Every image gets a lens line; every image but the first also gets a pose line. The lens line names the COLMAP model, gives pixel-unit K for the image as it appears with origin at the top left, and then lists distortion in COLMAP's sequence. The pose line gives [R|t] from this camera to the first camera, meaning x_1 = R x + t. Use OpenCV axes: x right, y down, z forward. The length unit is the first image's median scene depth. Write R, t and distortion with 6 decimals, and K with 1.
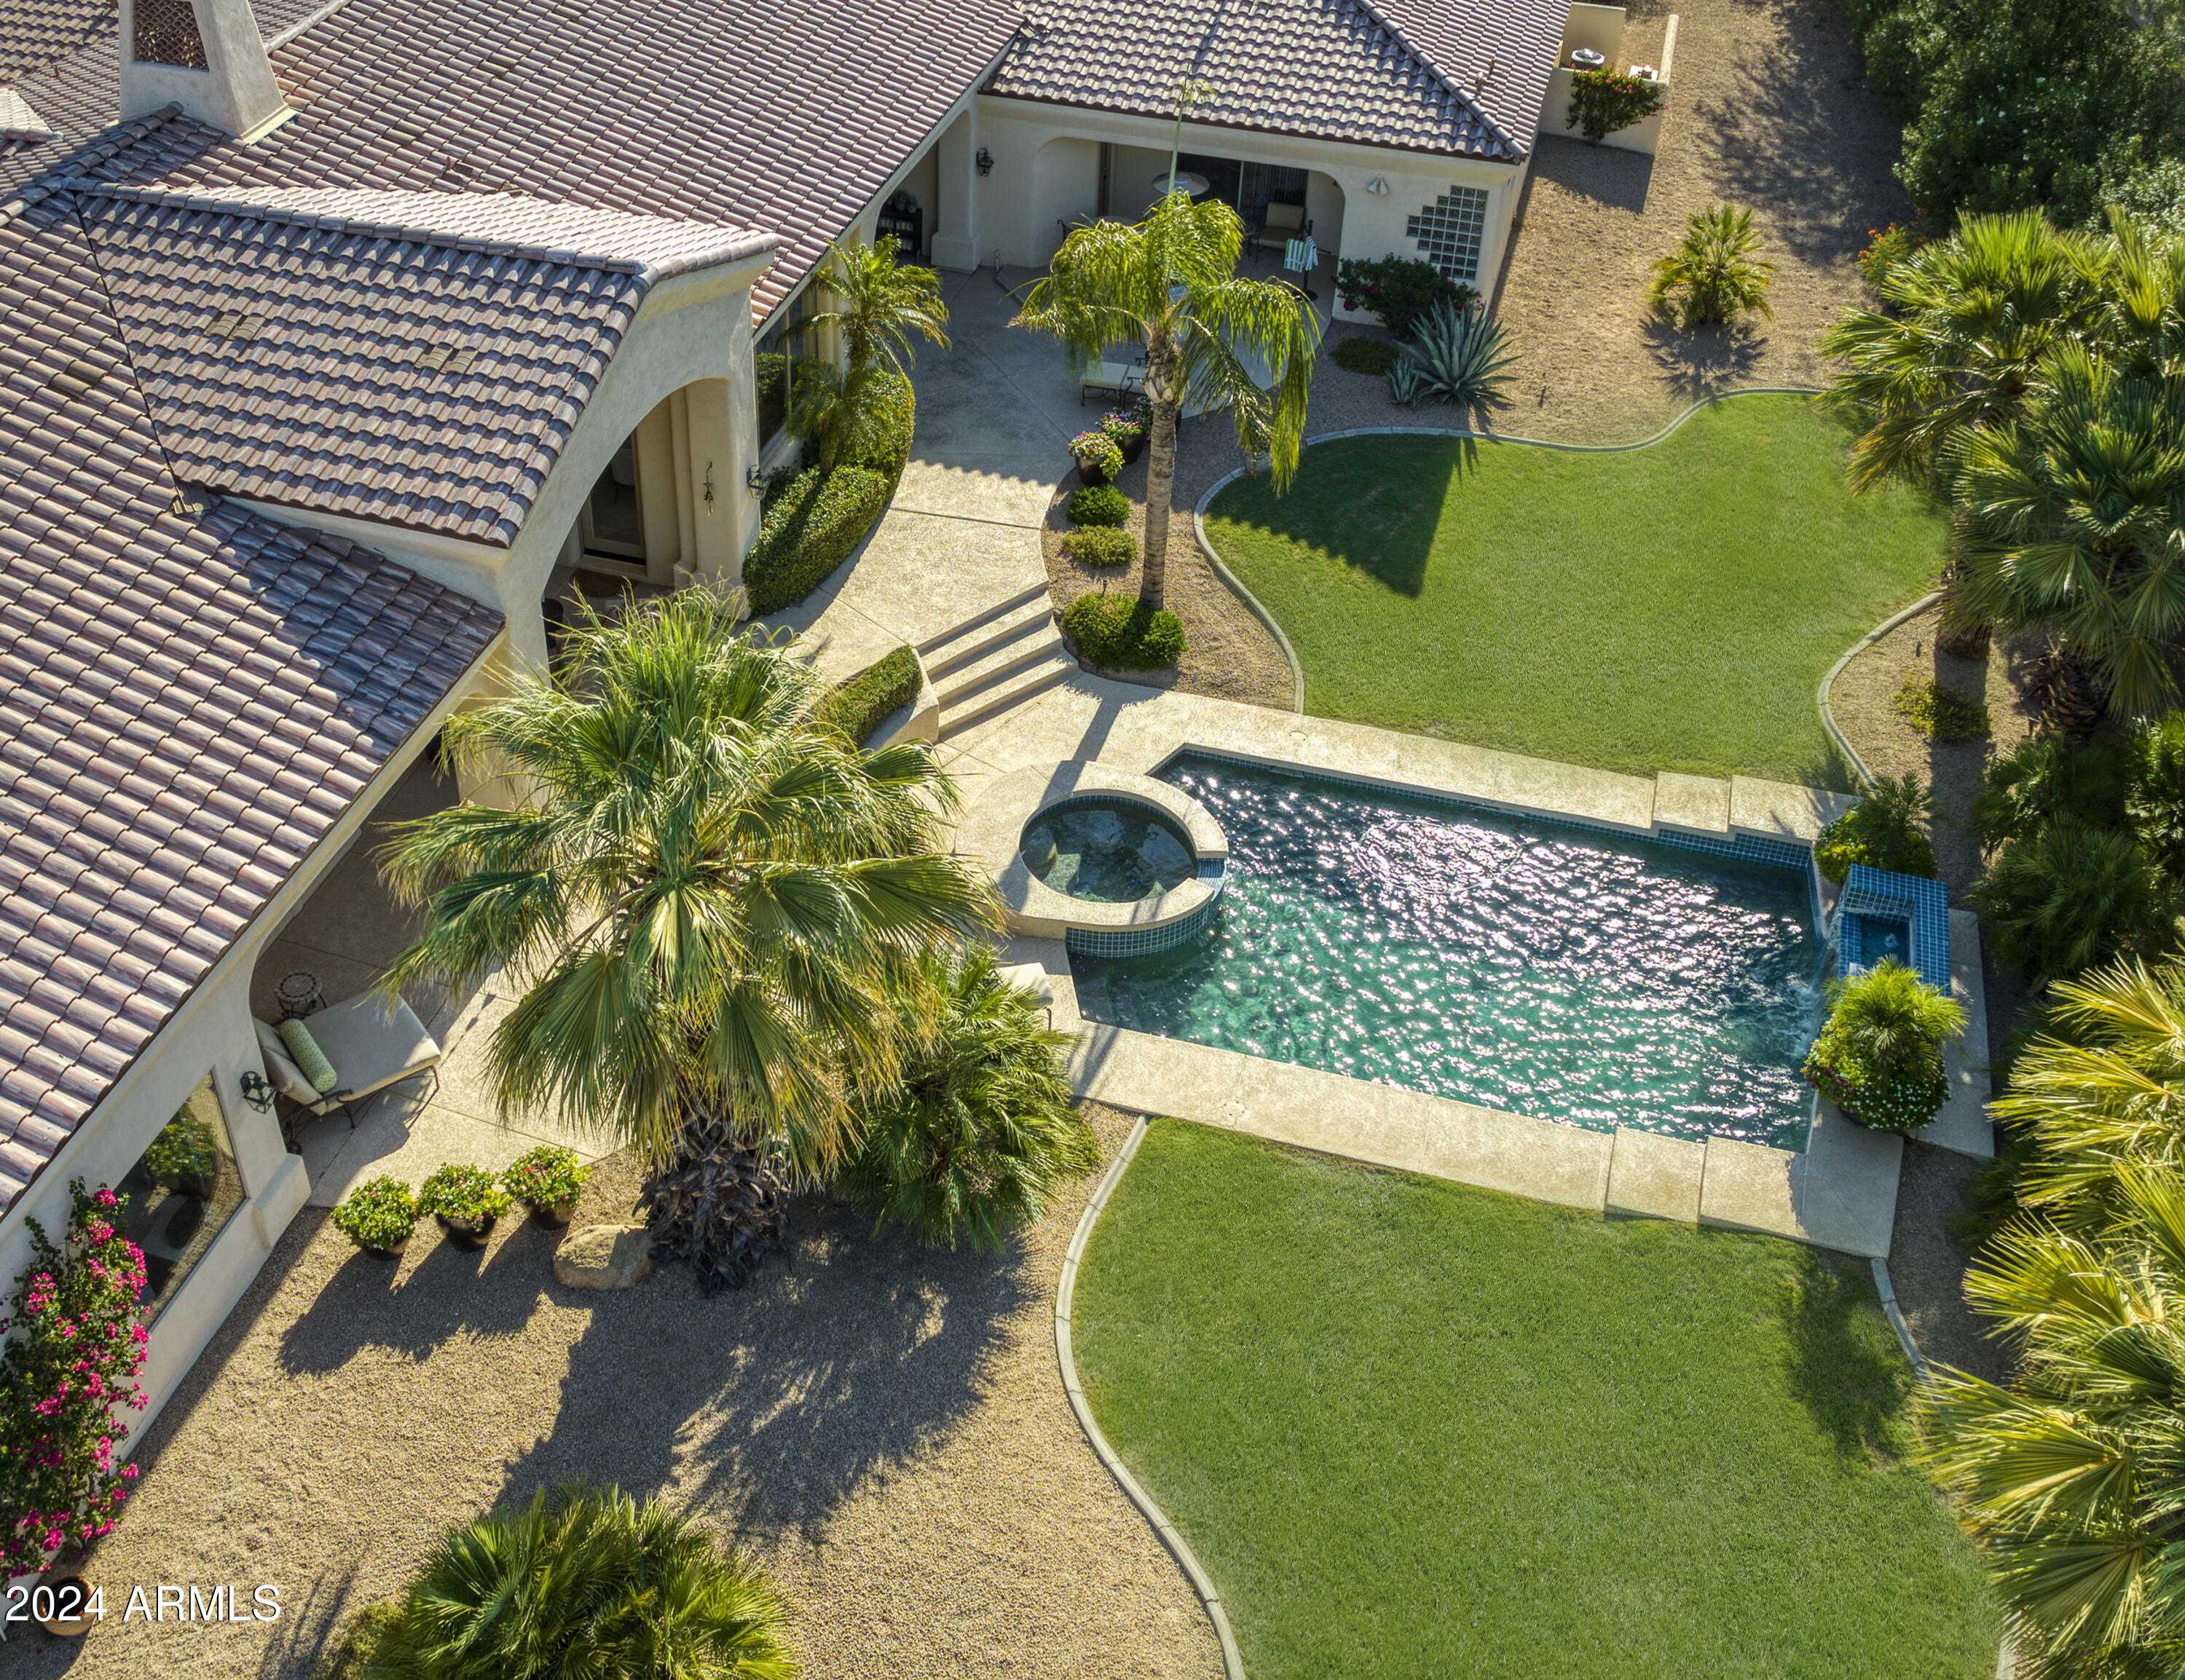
lens RADIAL K [[2188.6, 0, 909.7], [0, 2188.6, 783.9], [0, 0, 1]] dist [-0.098979, -0.005117]
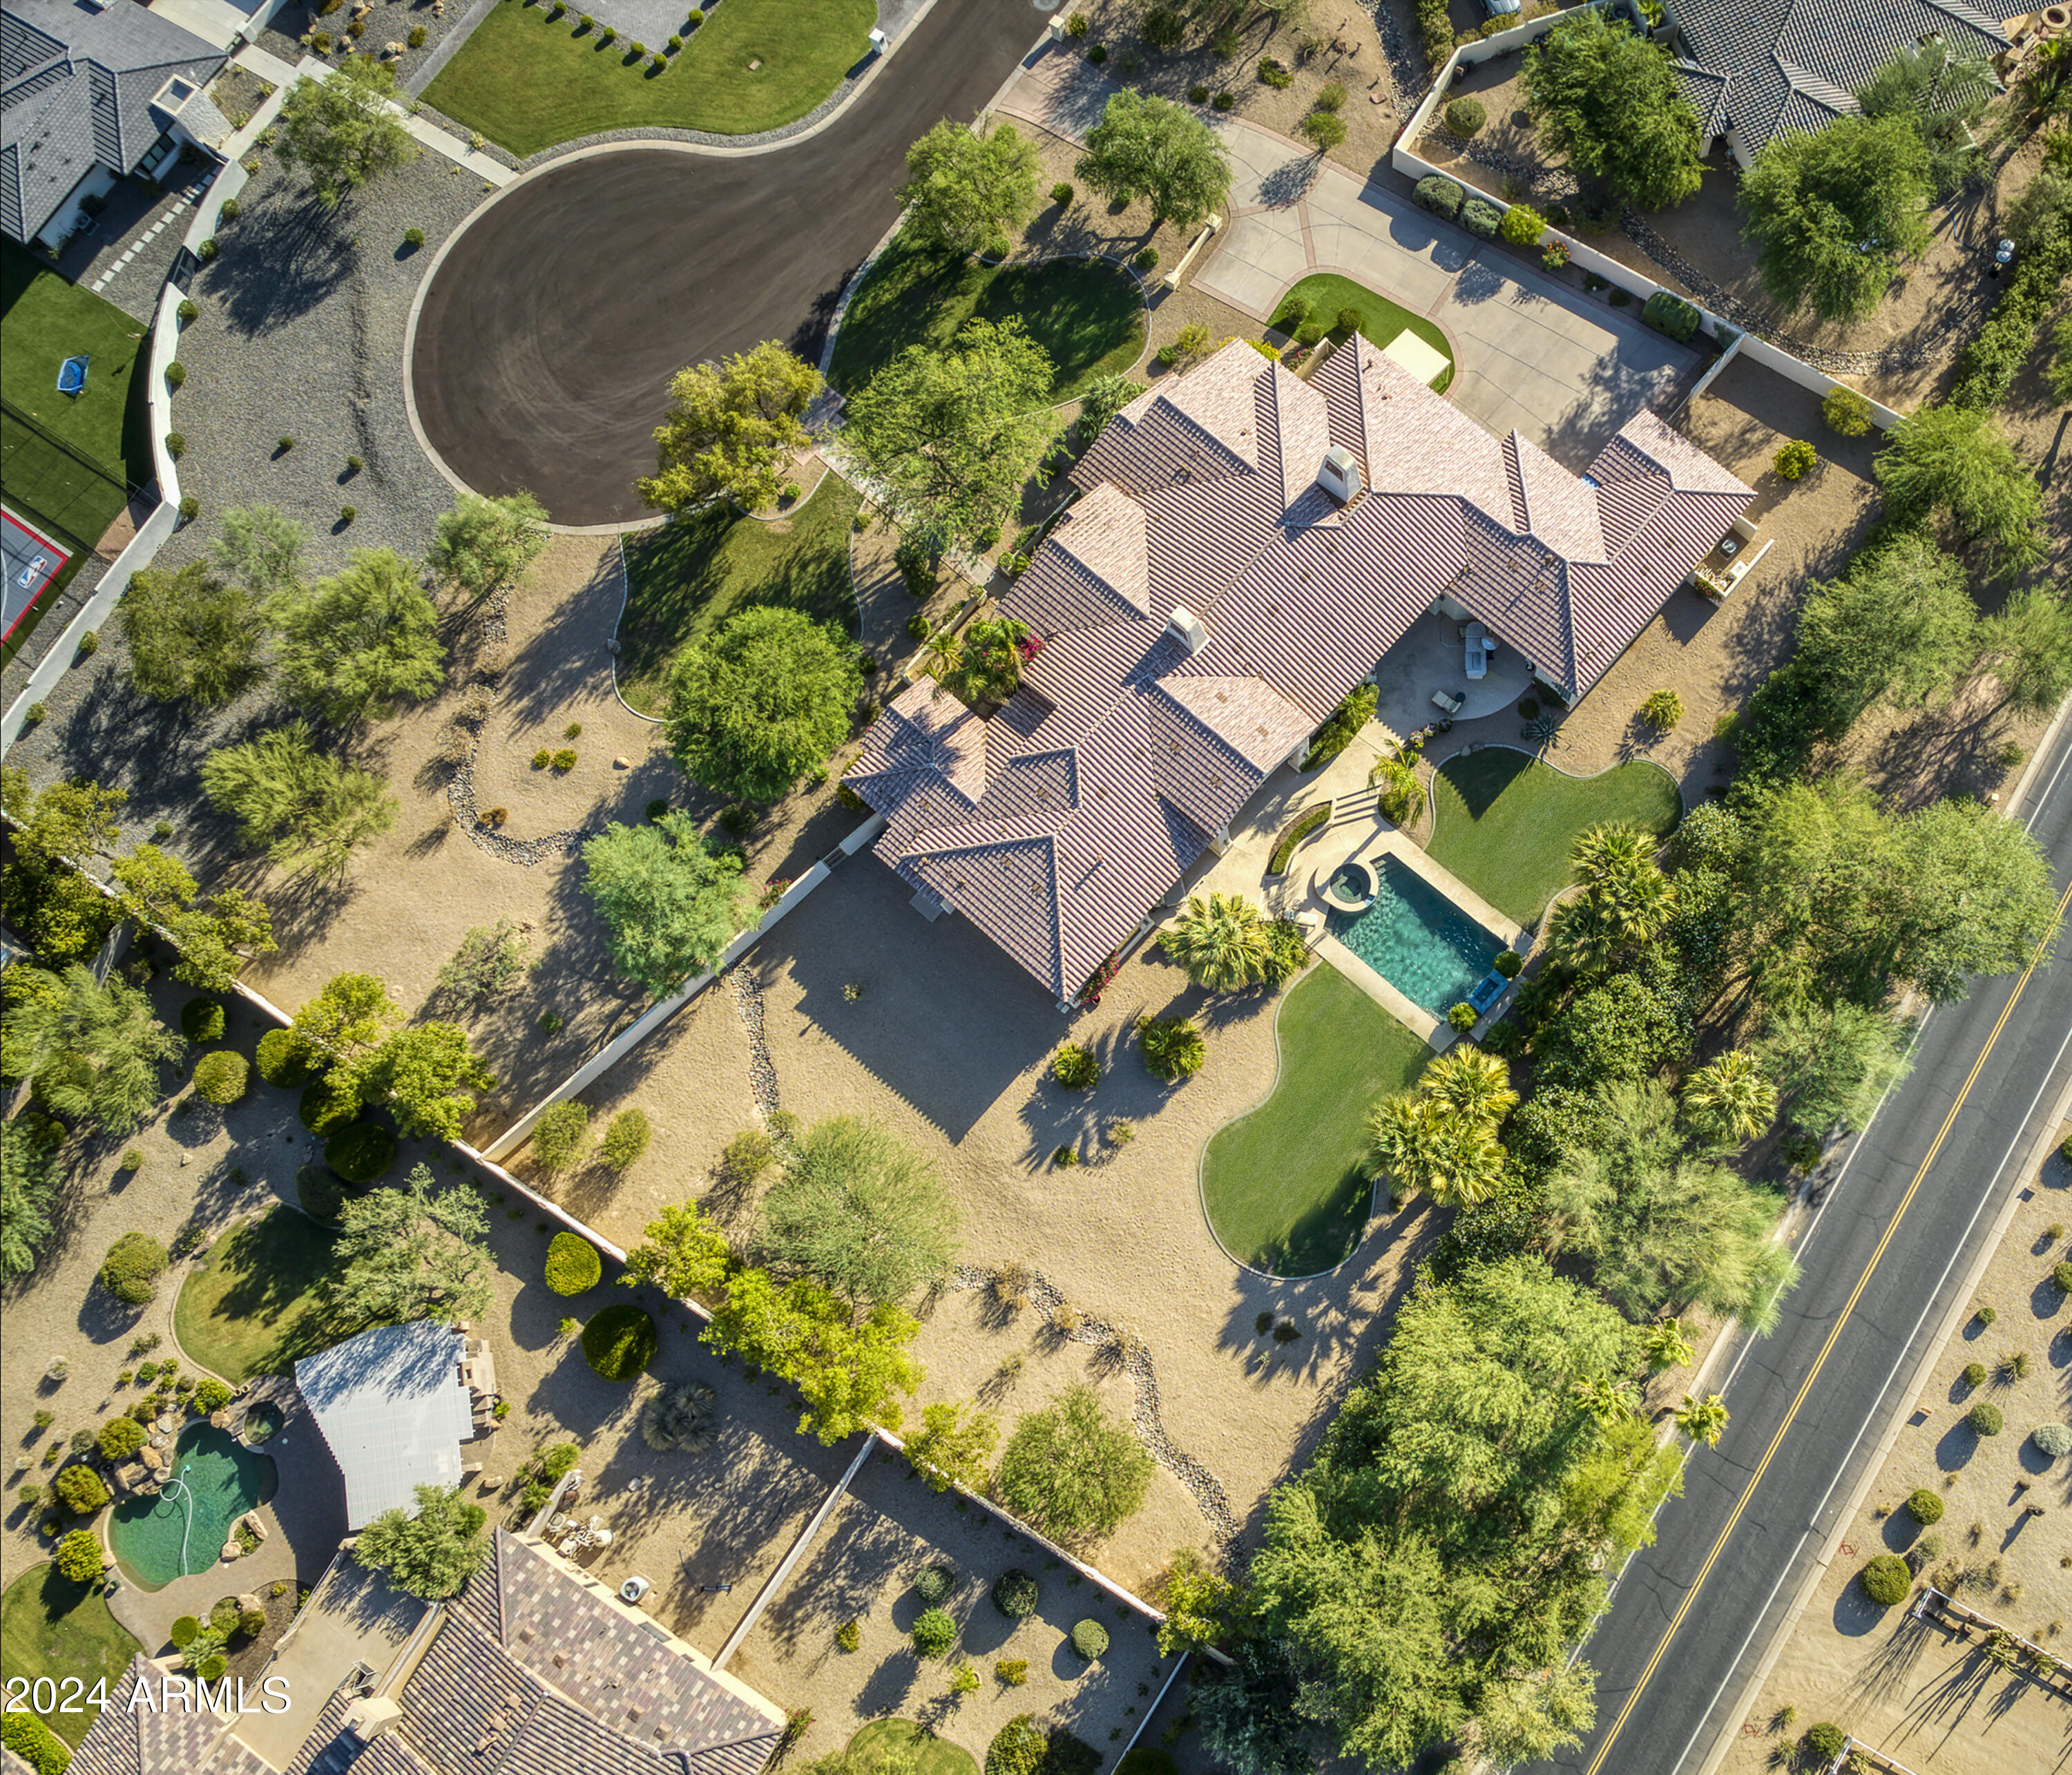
lens RADIAL K [[1650.3, 0, 1265.2], [0, 1650.3, 935.6], [0, 0, 1]] dist [-0.105529, 0.007538]
pose [[0.923115, 0.366985, -0.114807, 0.340427], [-0.211900, 0.734643, 0.644514, -1.910414], [0.320869, -0.570633, 0.755924, -1.513906]]
